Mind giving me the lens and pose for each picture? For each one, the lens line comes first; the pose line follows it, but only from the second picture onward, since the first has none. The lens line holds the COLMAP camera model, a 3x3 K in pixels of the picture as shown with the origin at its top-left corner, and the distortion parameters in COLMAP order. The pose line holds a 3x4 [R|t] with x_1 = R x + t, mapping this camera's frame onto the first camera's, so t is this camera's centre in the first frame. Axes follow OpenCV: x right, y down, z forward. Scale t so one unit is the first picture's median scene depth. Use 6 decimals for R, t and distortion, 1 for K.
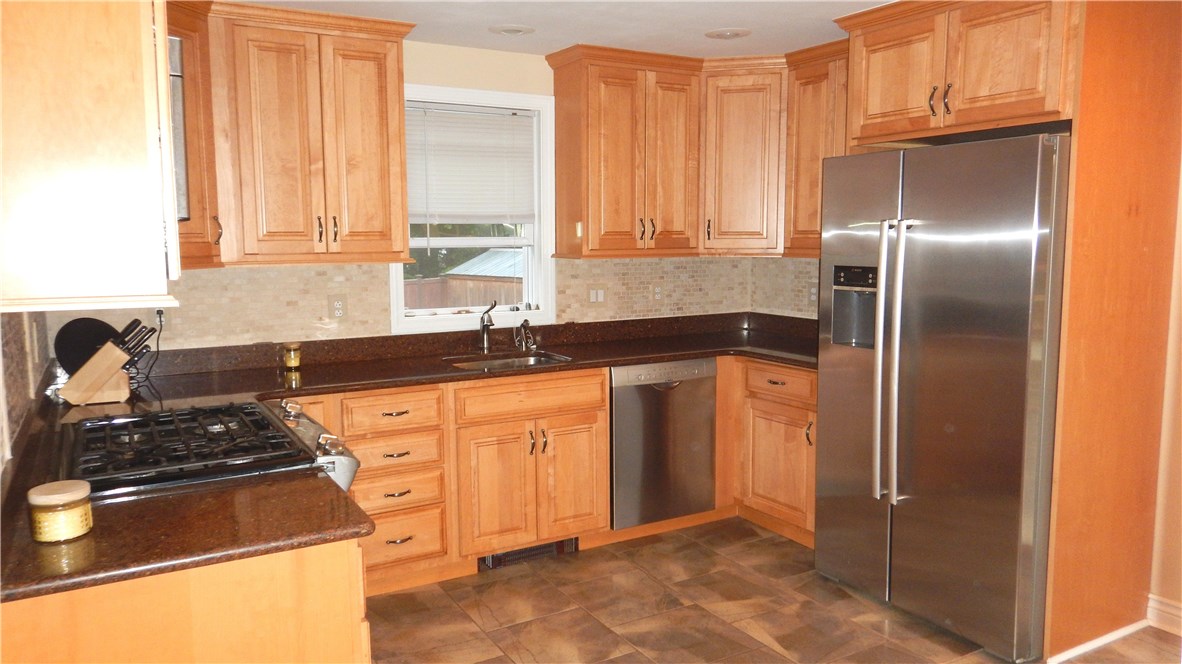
lens RADIAL K [[870.3, 0, 593.5], [0, 870.3, 334.0], [0, 0, 1]] dist [0.001928, 0.036317]
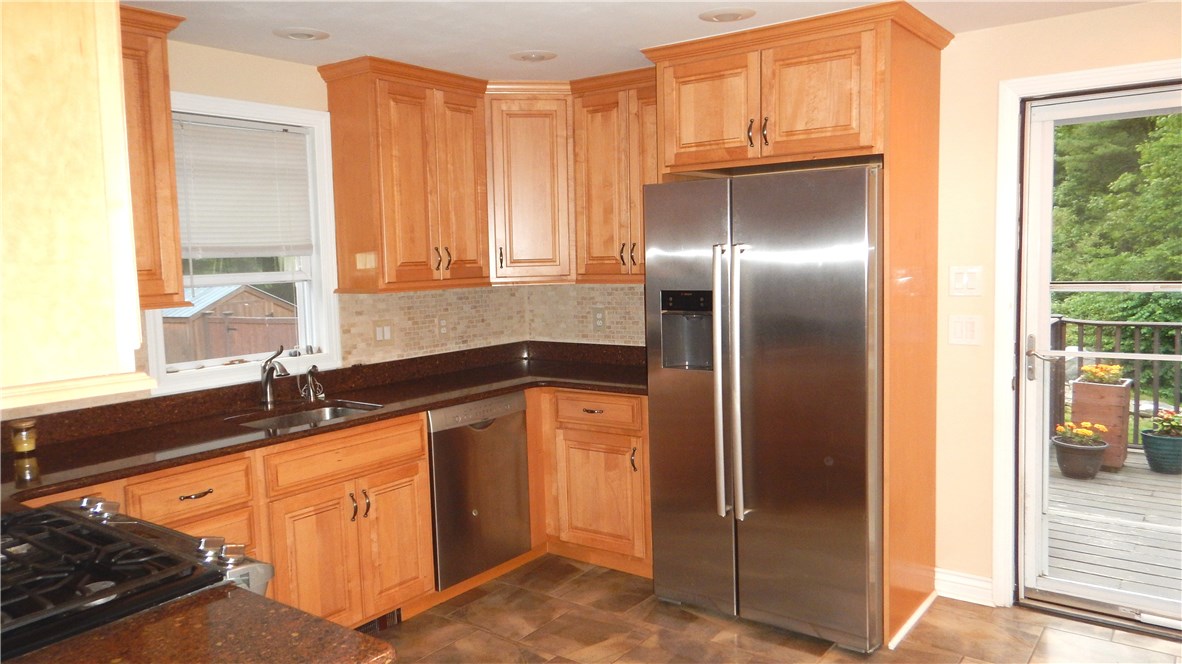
lens RADIAL K [[870.3, 0, 593.8], [0, 870.3, 323.3], [0, 0, 1]] dist [0.001928, 0.036317]
pose [[0.916087, -0.053191, 0.397437, -0.185680], [0.069205, 0.997262, -0.026046, -0.018475], [-0.394963, 0.051365, 0.917260, 0.099409]]
